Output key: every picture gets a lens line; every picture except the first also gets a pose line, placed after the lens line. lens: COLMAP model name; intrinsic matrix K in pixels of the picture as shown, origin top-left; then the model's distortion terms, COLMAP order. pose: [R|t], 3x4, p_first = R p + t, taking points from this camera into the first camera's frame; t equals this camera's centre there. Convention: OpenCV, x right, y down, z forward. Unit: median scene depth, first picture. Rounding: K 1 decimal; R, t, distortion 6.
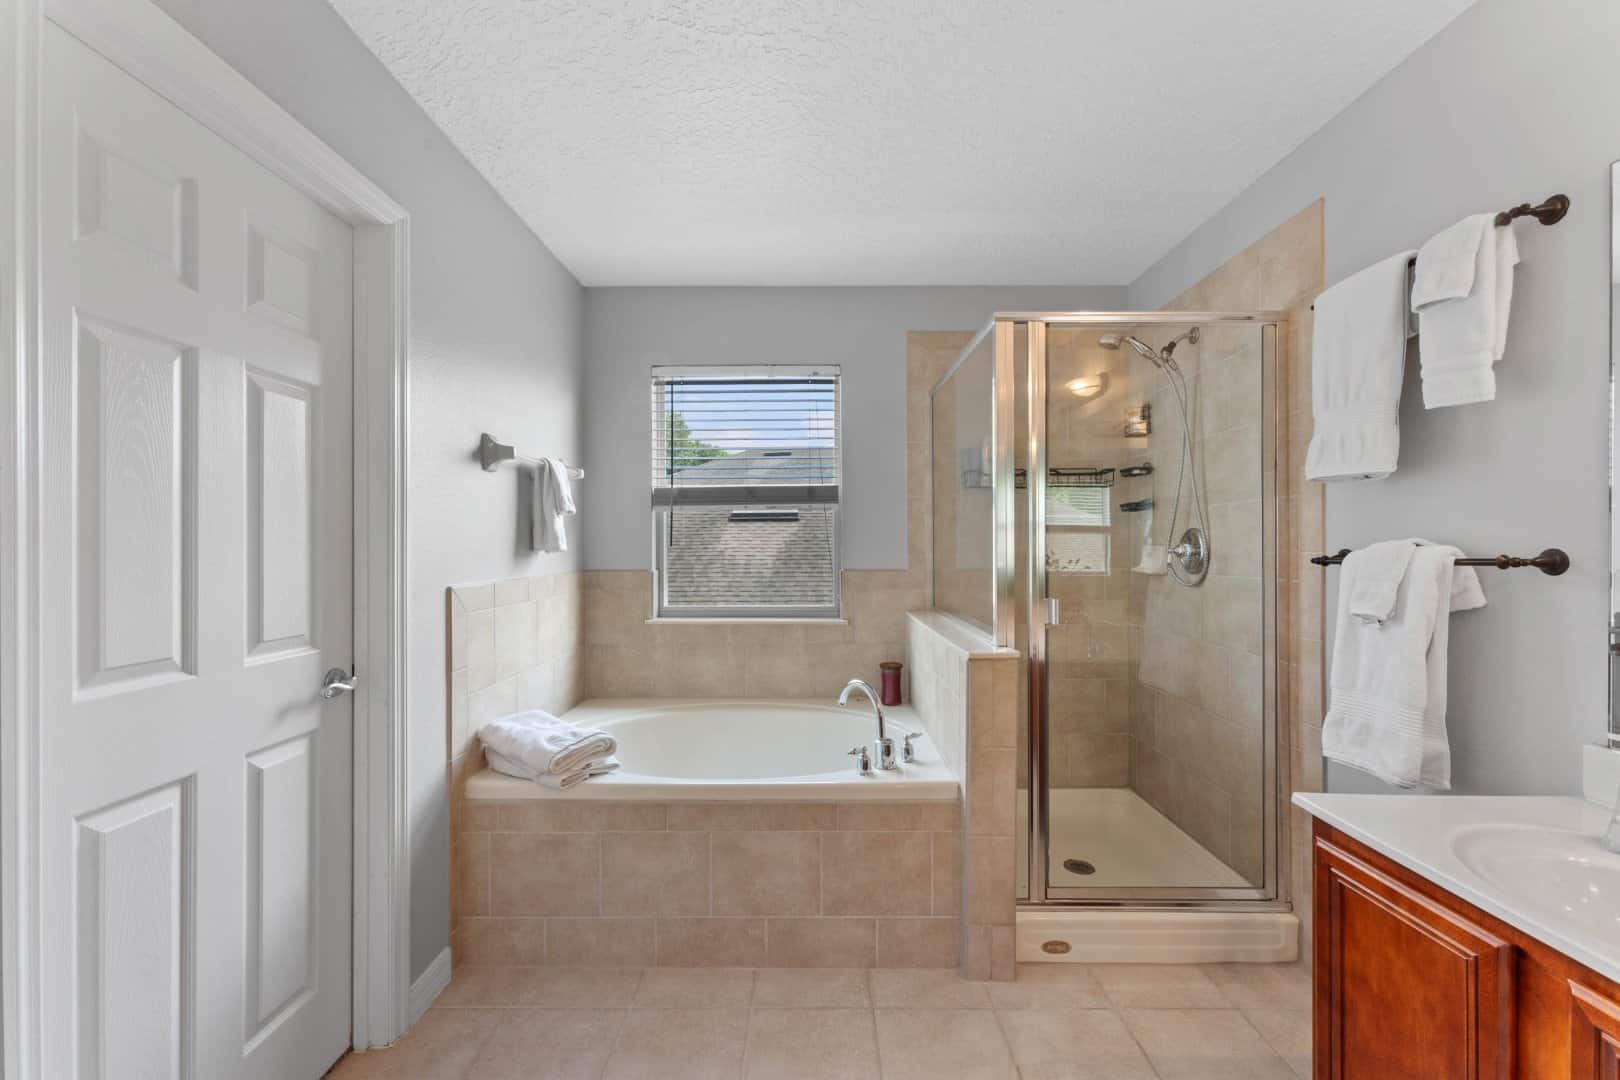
lens RADIAL K [[654.6, 0, 802.2], [0, 654.6, 546.7], [0, 0, 1]] dist [0.001602, -0.000357]
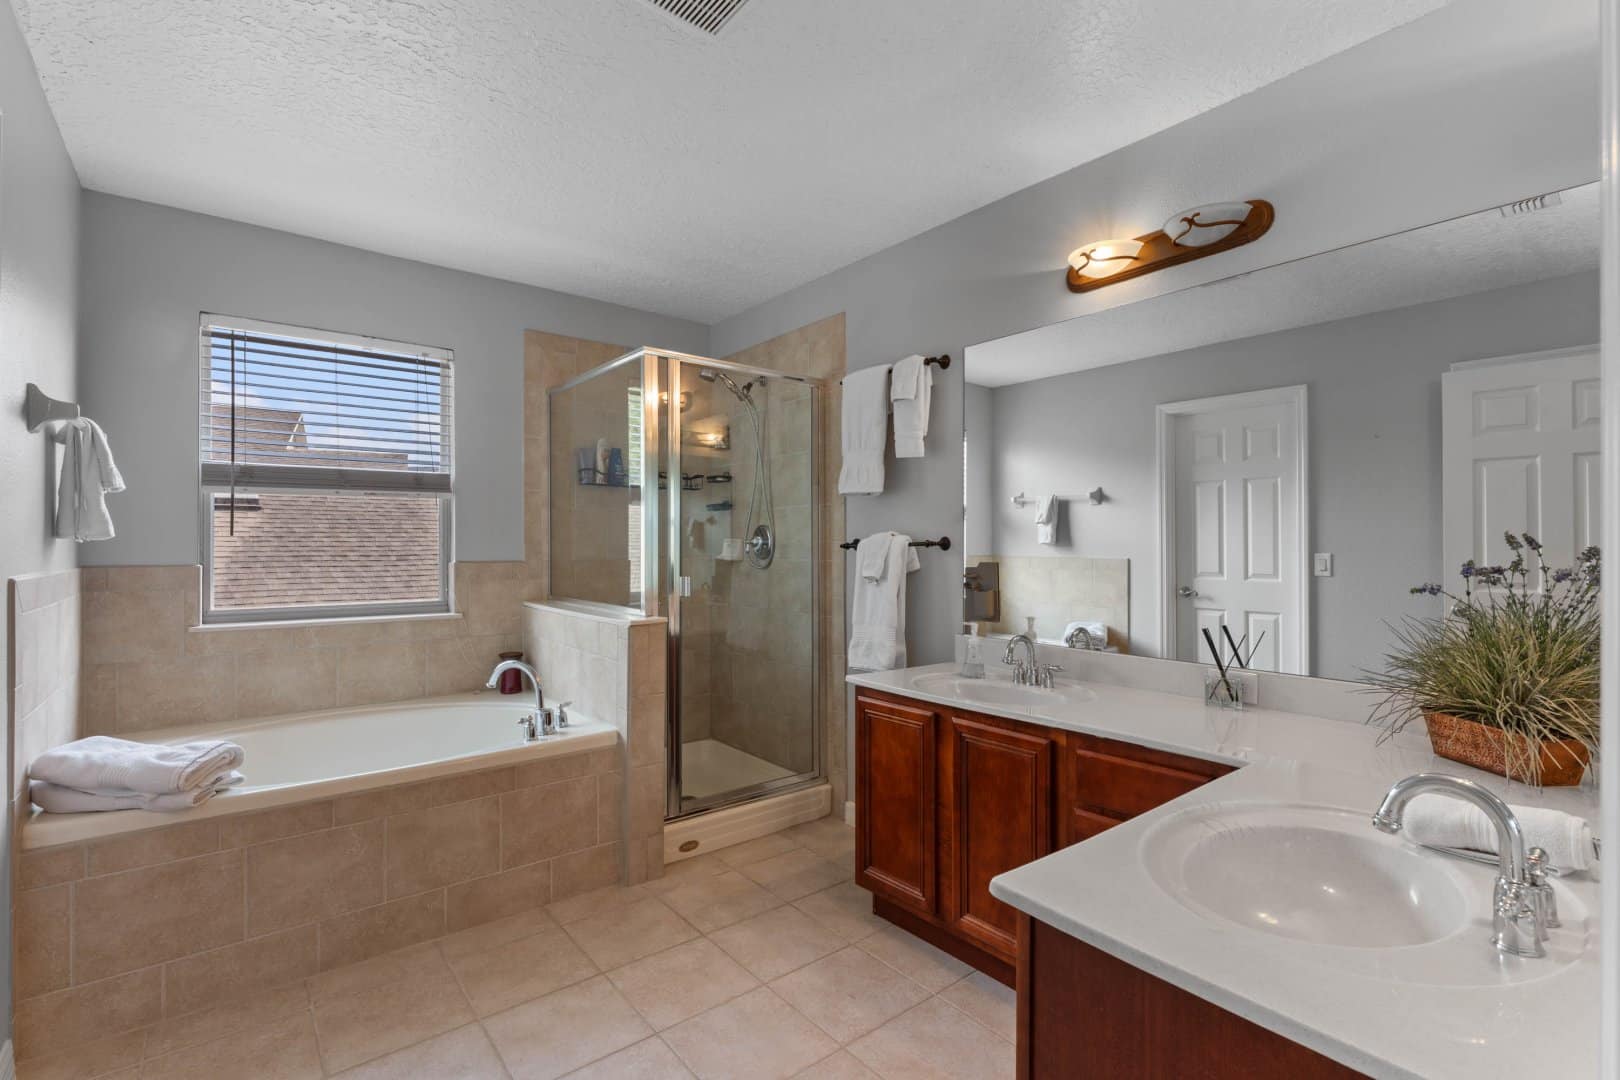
lens RADIAL K [[749.9, 0, 812.0], [0, 749.9, 541.9], [0, 0, 1]] dist [0.004694, 0.000377]
pose [[0.773892, 0.005624, 0.633293, -0.362140], [-0.000051, 0.999961, -0.008818, 0.024599], [-0.633318, 0.006792, 0.773862, -0.300323]]
